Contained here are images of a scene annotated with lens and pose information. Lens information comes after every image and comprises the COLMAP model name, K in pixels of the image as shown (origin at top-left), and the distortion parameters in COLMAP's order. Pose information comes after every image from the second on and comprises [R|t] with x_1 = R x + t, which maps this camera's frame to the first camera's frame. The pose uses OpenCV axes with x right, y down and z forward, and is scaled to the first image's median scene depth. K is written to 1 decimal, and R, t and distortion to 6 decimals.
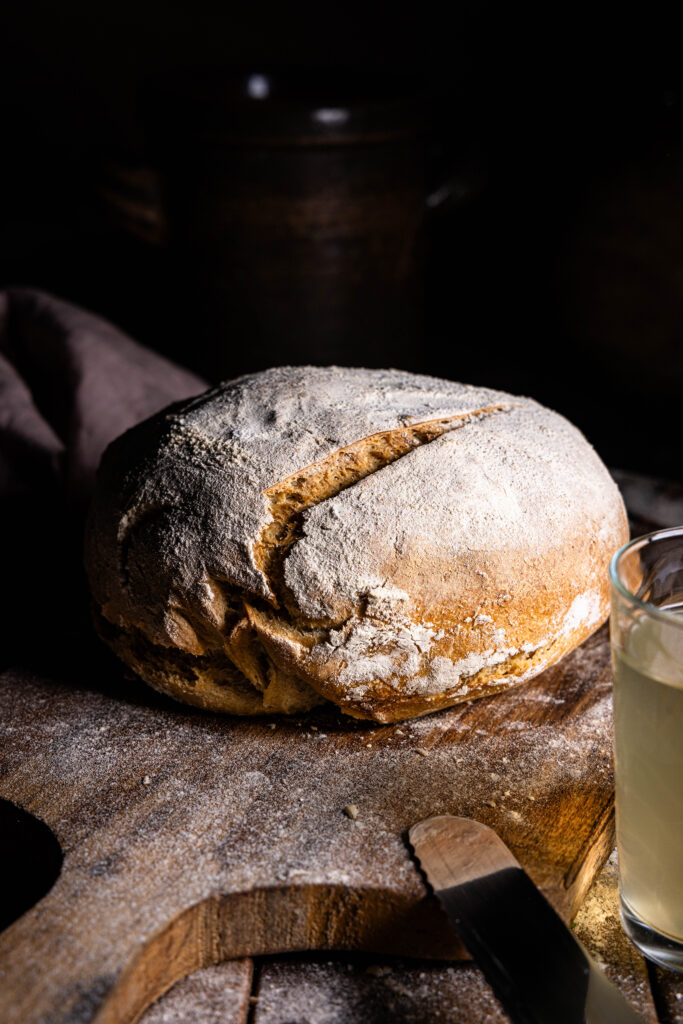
lens RADIAL K [[2059.0, 0, 341.5], [0, 2059.0, 512.0], [0, 0, 1]] dist [0.047577, -0.129823]
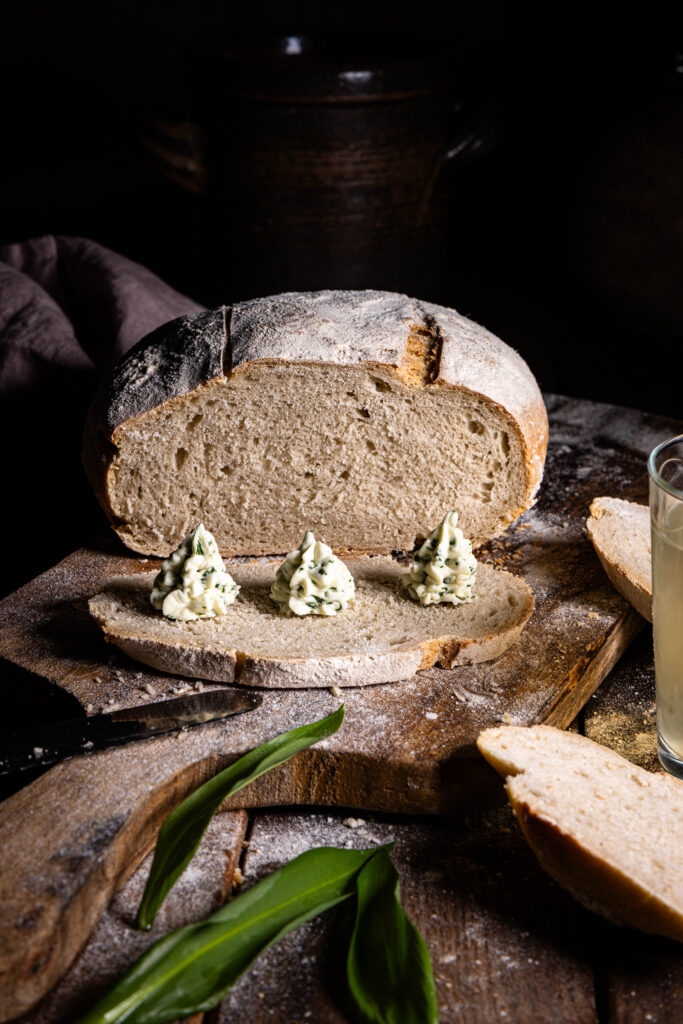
lens RADIAL K [[2067.4, 0, 341.5], [0, 2067.4, 512.0], [0, 0, 1]] dist [0.018827, 0.017628]
pose [[0.999233, 0.011514, -0.037426, 0.049534], [-0.010340, 0.999453, 0.031409, 0.007408], [0.037767, -0.030998, 0.998806, -0.161709]]
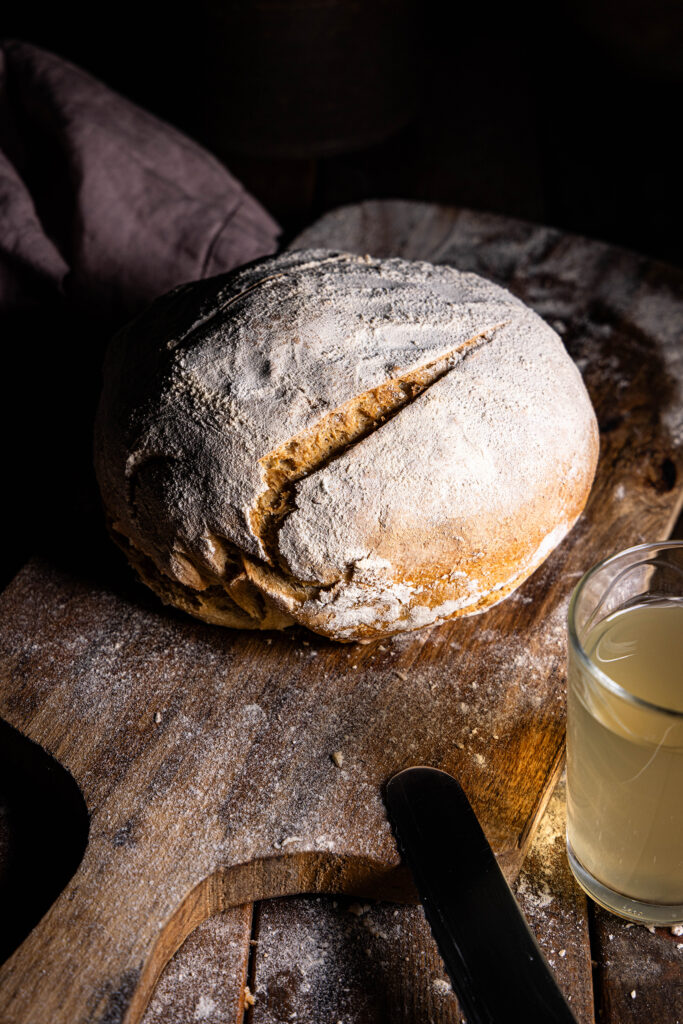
lens RADIAL K [[2067.4, 0, 341.5], [0, 2067.4, 512.0], [0, 0, 1]] dist [0.018827, 0.017628]
pose [[0.999976, 0.006956, -0.000053, 0.005881], [-0.006497, 0.936713, 0.350037, -0.377936], [0.002485, -0.350028, 0.936736, -0.030274]]
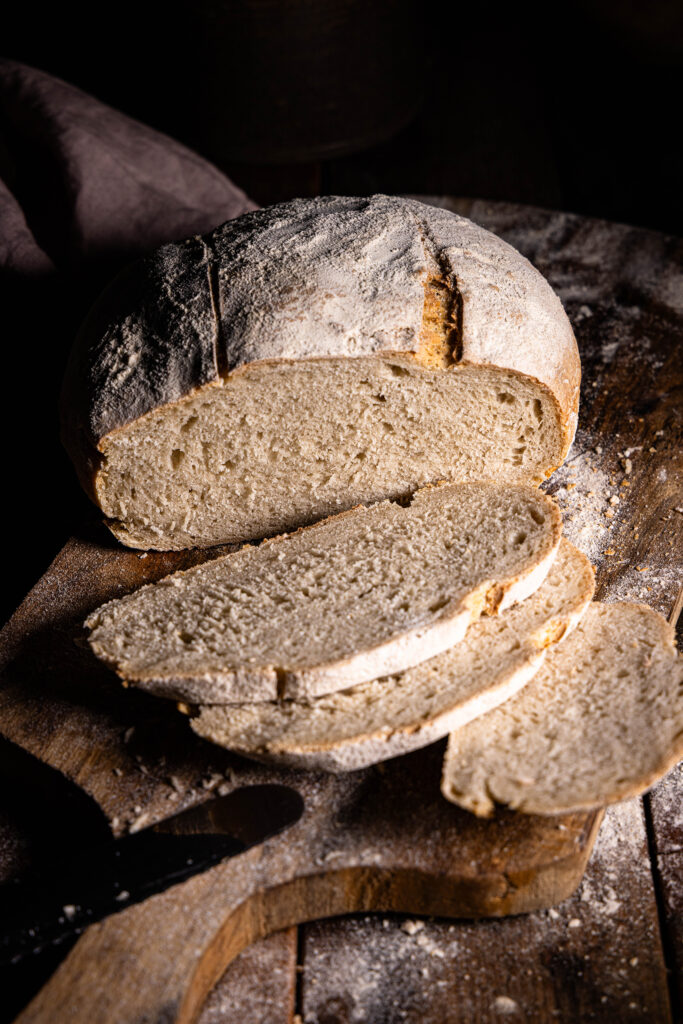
lens RADIAL K [[2067.4, 0, 341.5], [0, 2067.4, 512.0], [0, 0, 1]] dist [0.018827, 0.017628]
pose [[0.998673, -0.050254, -0.011271, 0.003858], [0.051207, 0.945455, 0.321703, -0.318015], [-0.005511, -0.321853, 0.946774, 0.027165]]
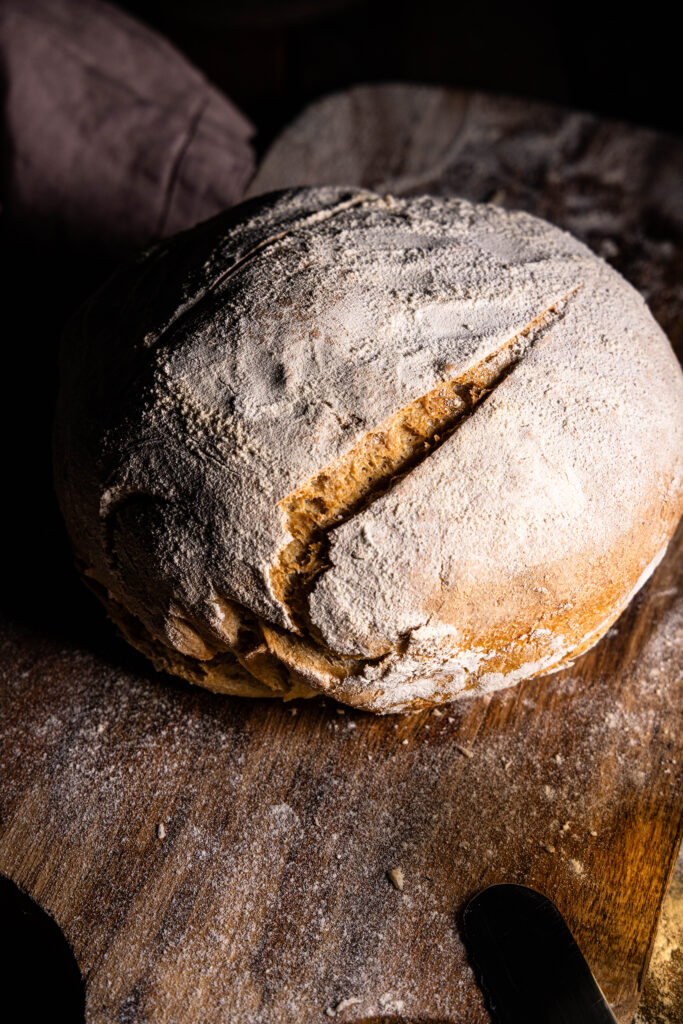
lens RADIAL K [[2059.0, 0, 341.5], [0, 2059.0, 512.0], [0, 0, 1]] dist [0.047577, -0.129823]
pose [[0.998429, -0.039968, 0.039277, -0.046880], [0.017824, 0.891021, 0.453611, -0.394017], [-0.053127, -0.452198, 0.890334, 0.269495]]
